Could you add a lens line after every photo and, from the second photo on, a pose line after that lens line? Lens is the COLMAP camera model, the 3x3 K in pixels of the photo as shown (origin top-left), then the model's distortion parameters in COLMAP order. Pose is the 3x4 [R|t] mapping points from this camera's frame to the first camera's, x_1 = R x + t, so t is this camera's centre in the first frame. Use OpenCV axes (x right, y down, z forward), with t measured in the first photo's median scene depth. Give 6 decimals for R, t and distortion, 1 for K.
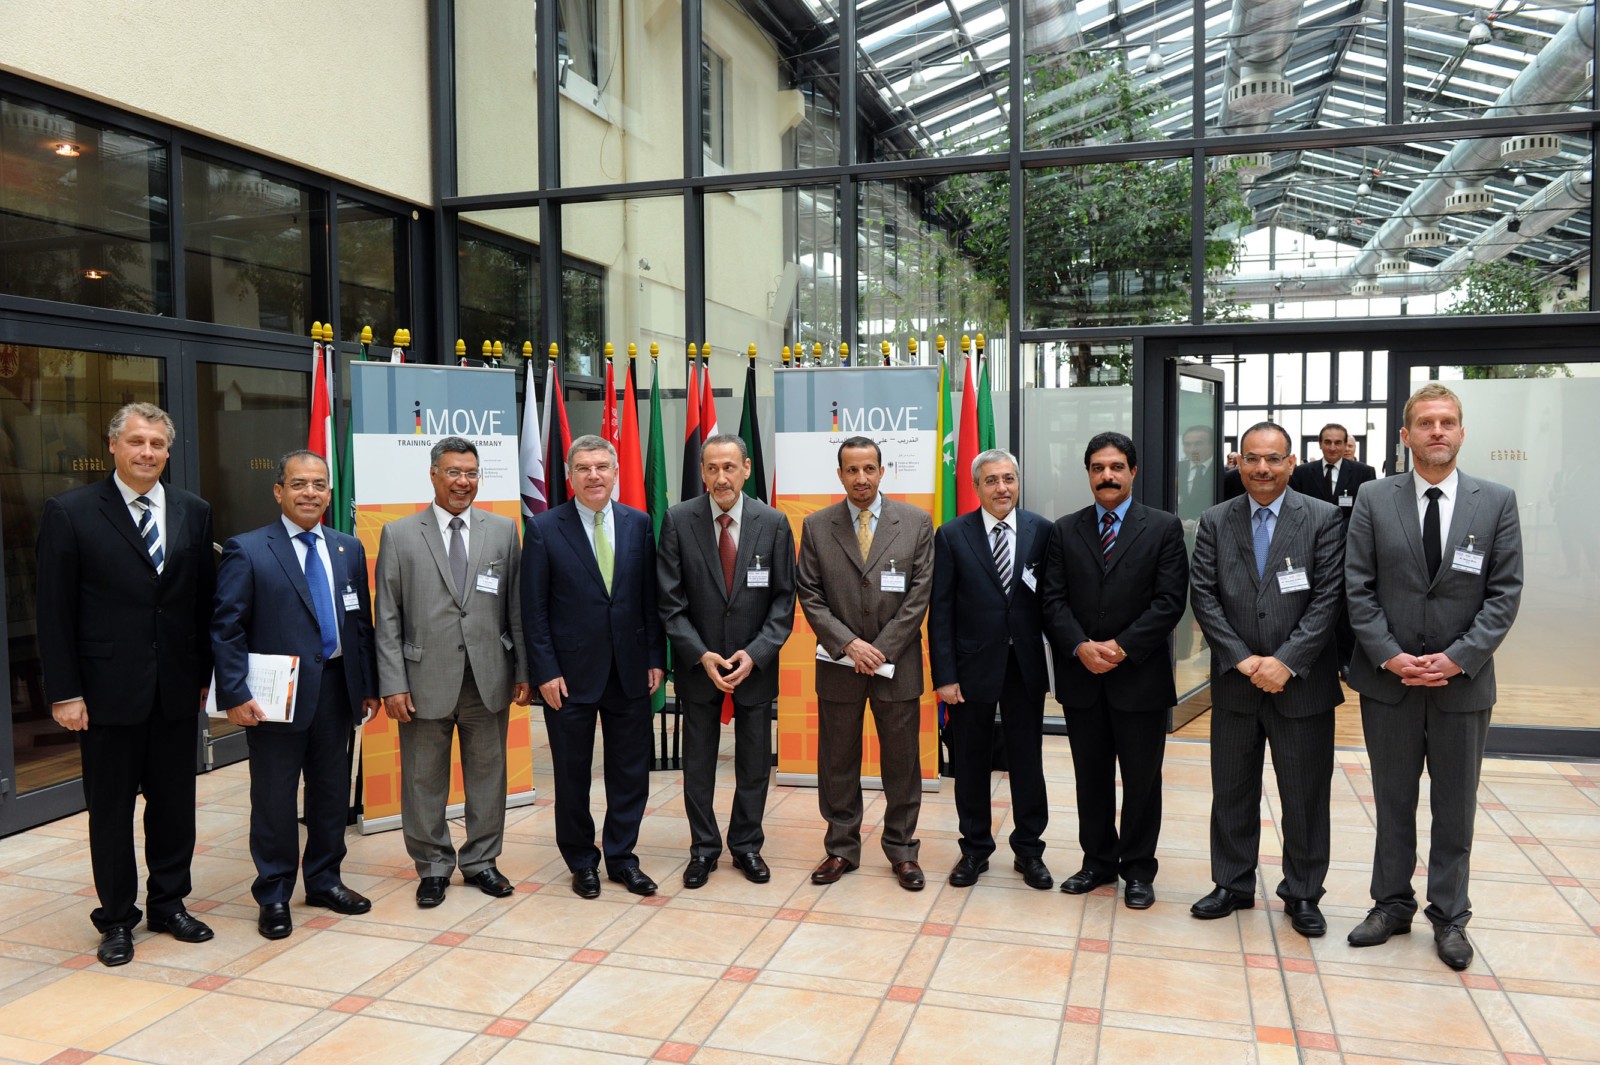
lens RADIAL K [[1270.6, 0, 800.0], [0, 1270.6, 532.5], [0, 0, 1]] dist [0.103915, -0.191678]
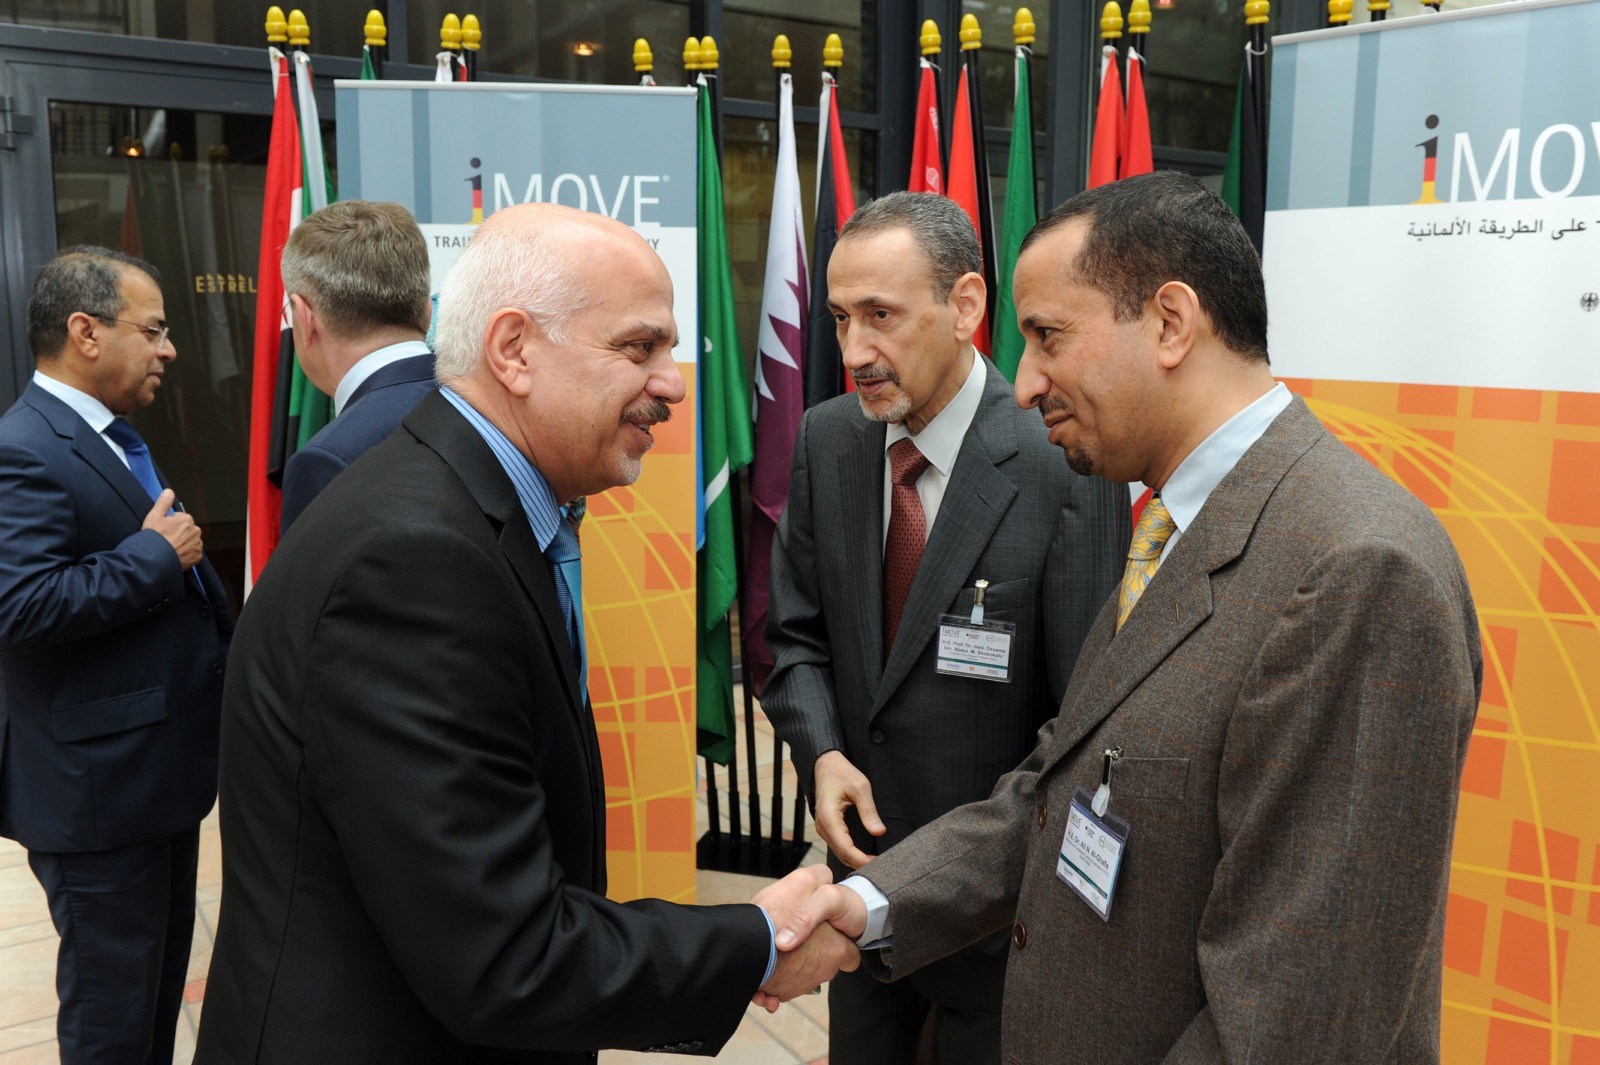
lens RADIAL K [[1270.6, 0, 800.0], [0, 1270.6, 532.5], [0, 0, 1]] dist [0.103915, -0.191678]
pose [[0.802714, 0.122621, -0.583622, 0.113400], [-0.039761, 0.987460, 0.152781, -0.040884], [0.595038, -0.099434, 0.797523, 0.655501]]
